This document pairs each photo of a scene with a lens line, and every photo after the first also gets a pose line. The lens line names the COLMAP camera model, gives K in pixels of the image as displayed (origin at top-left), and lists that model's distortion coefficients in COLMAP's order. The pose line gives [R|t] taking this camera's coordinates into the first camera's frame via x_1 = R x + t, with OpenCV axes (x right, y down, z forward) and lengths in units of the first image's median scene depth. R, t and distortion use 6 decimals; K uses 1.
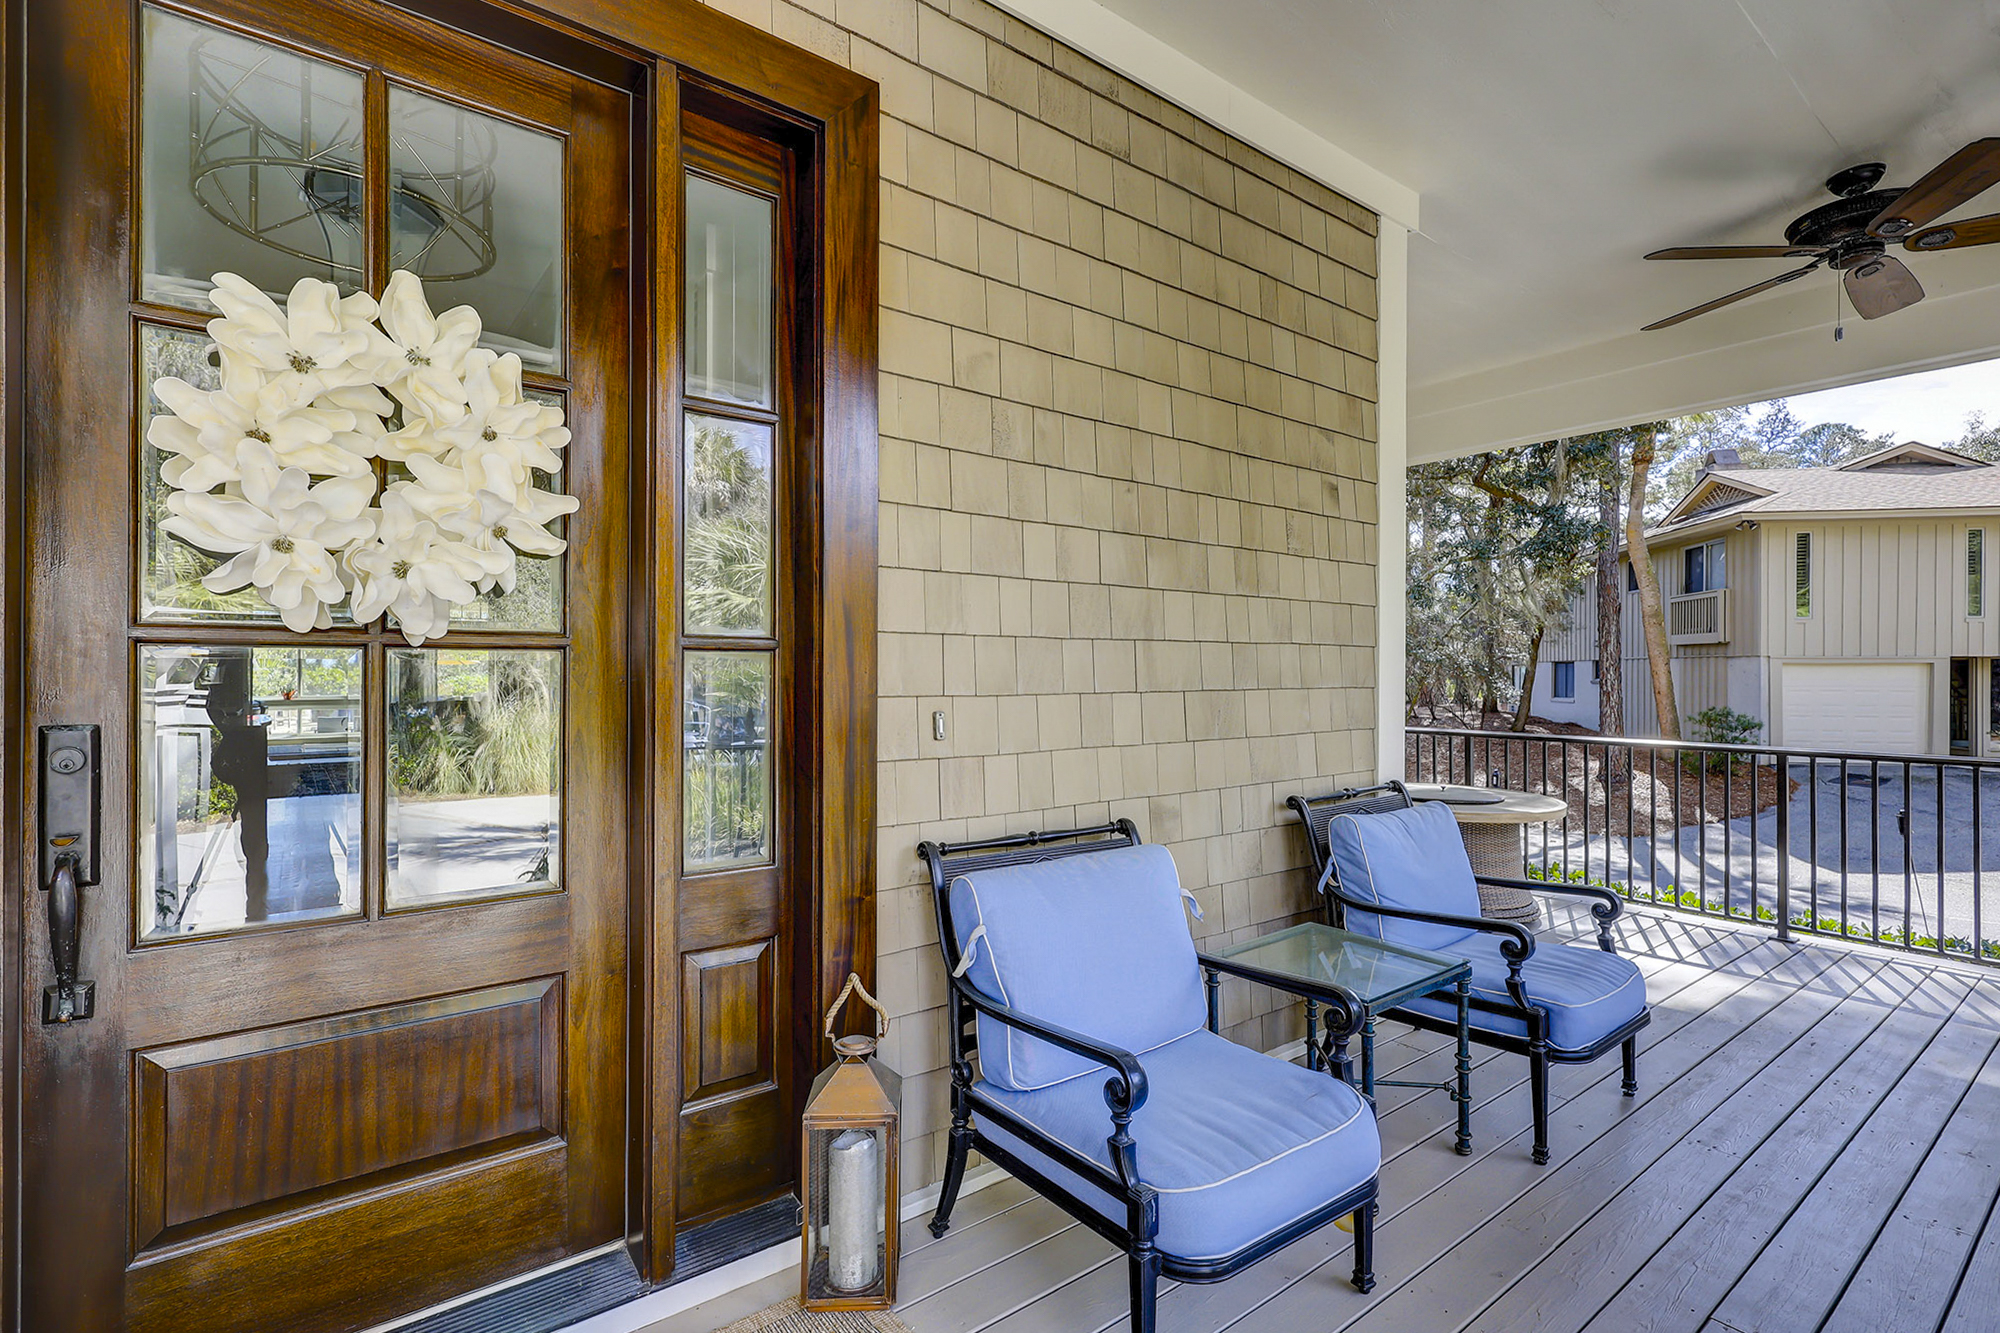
lens RADIAL K [[925.9, 0, 1000.0], [0, 925.9, 666.5], [0, 0, 1]] dist [0.001791, 0.000830]
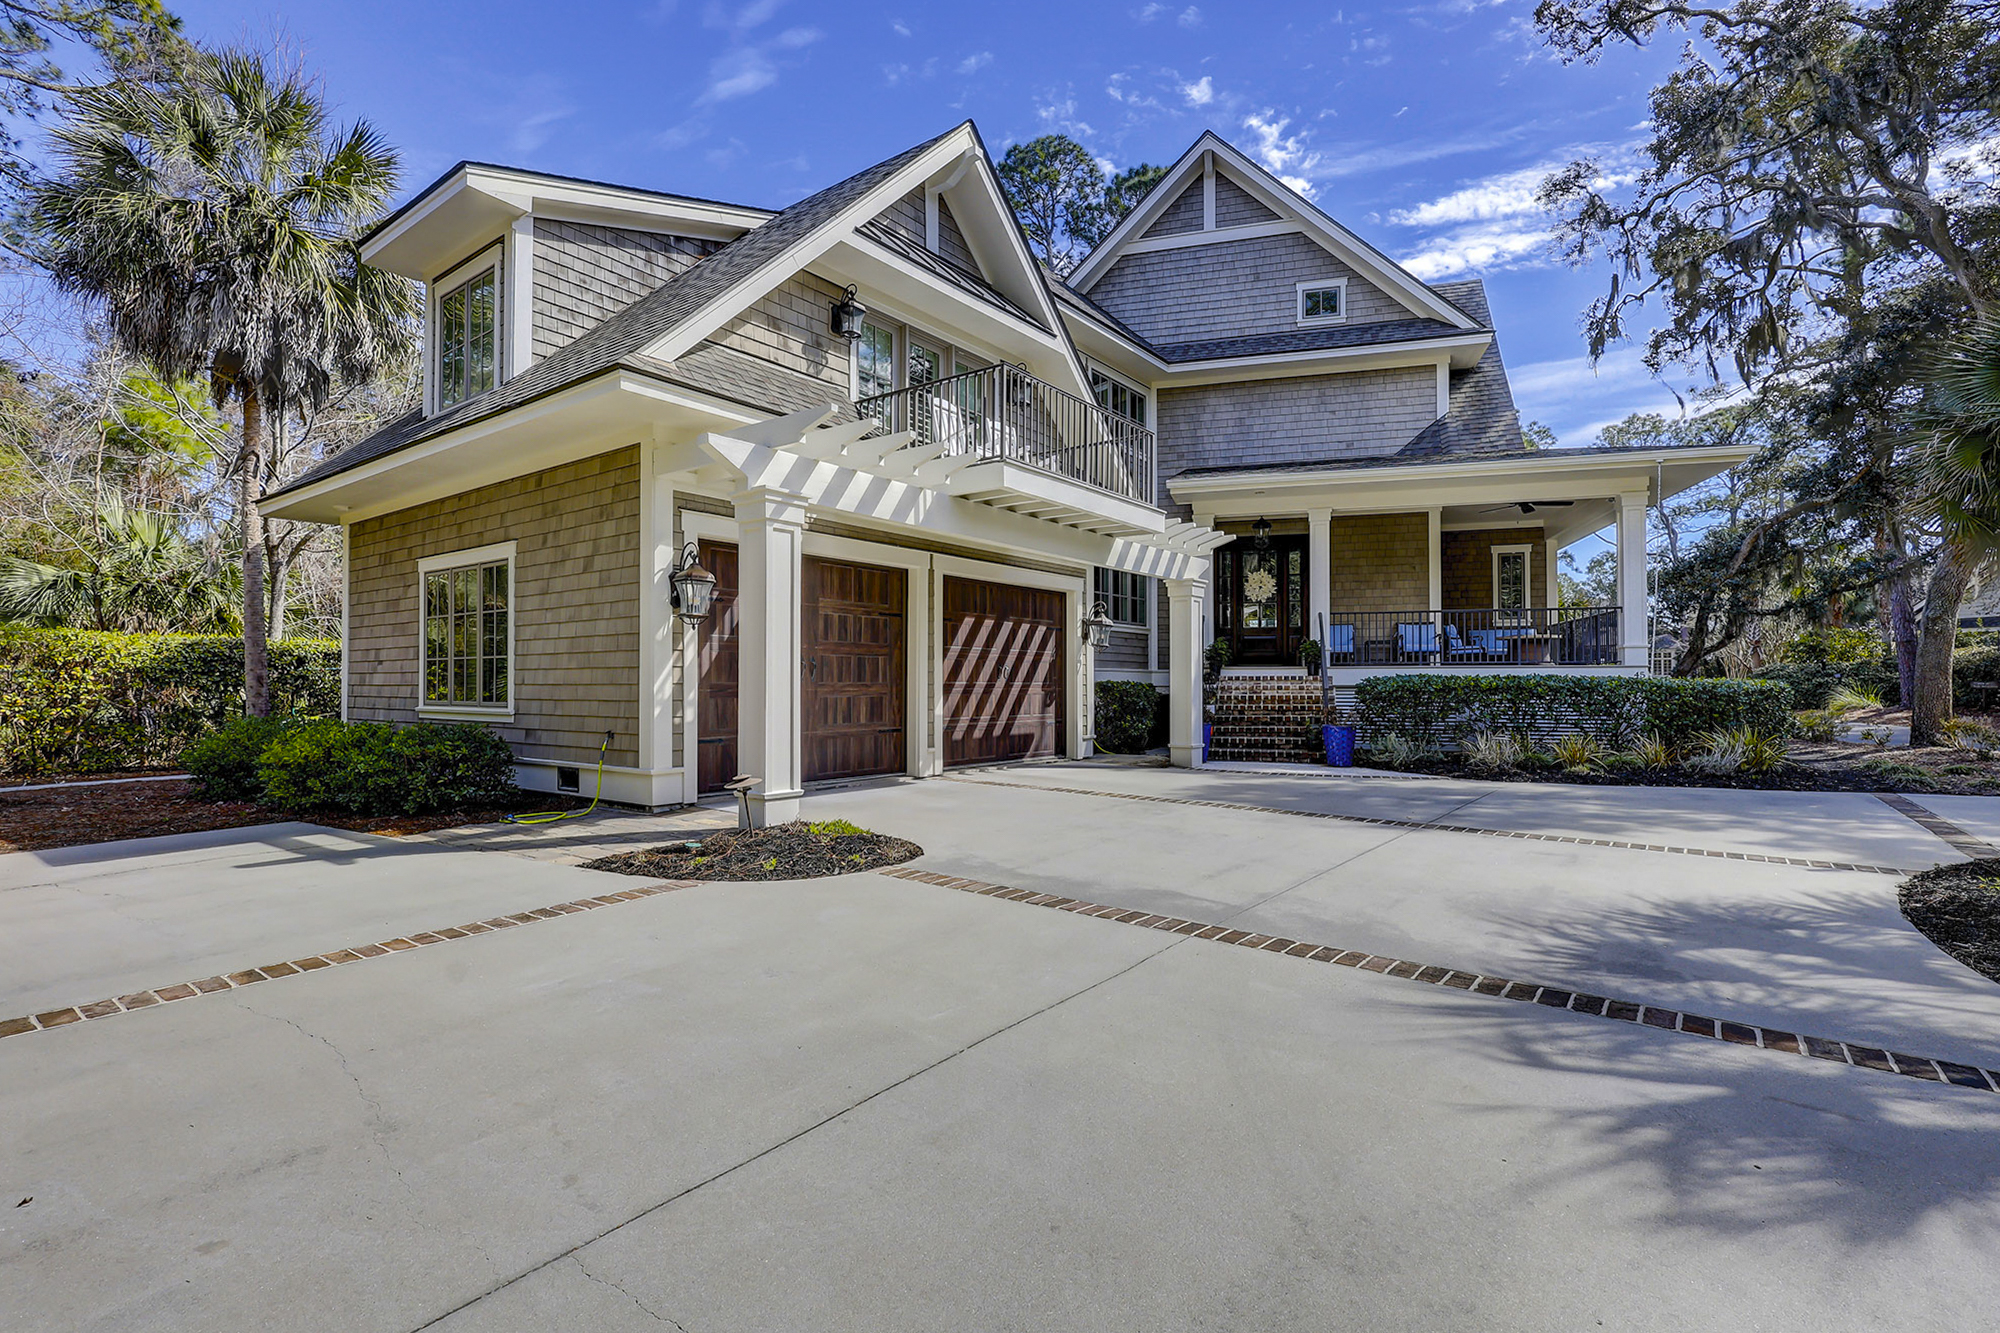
lens RADIAL K [[925.9, 0, 1000.0], [0, 925.9, 666.5], [0, 0, 1]] dist [0.001791, 0.000830]
pose [[0.581568, -0.018913, -0.813278, 3.537183], [0.001082, 0.999747, -0.022476, 0.535779], [0.813497, 0.012191, 0.581441, -4.329631]]
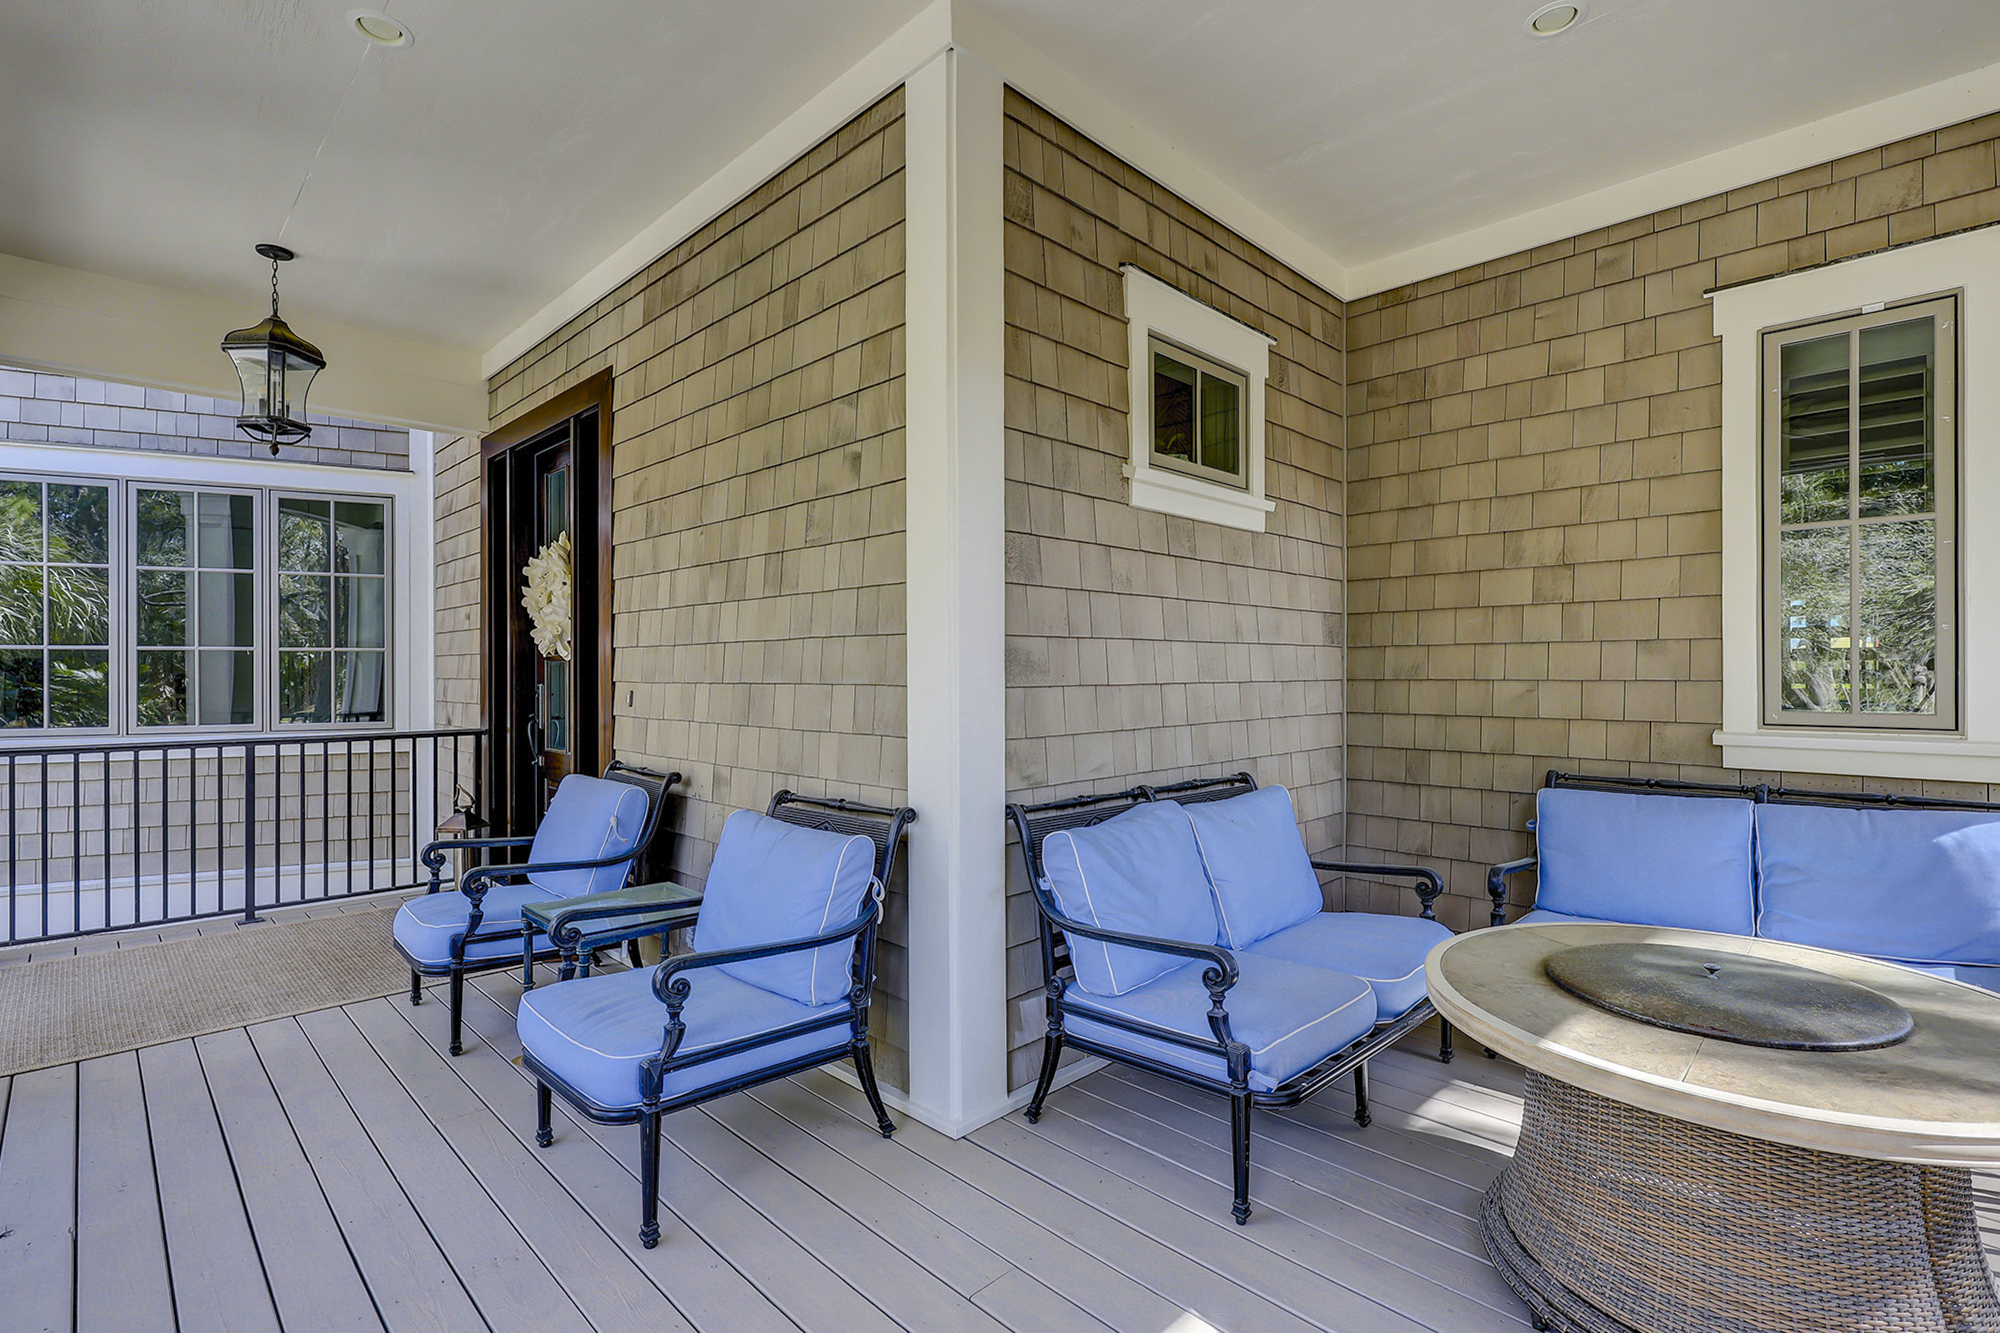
lens RADIAL K [[937.2, 0, 1001.4], [0, 937.2, 670.6], [0, 0, 1]] dist [0.002246, 0.001082]
pose [[0.126822, -0.003501, -0.991919, 1.343848], [0.004057, 0.999987, -0.003011, 0.013779], [0.991917, -0.003642, 0.126834, 1.094537]]
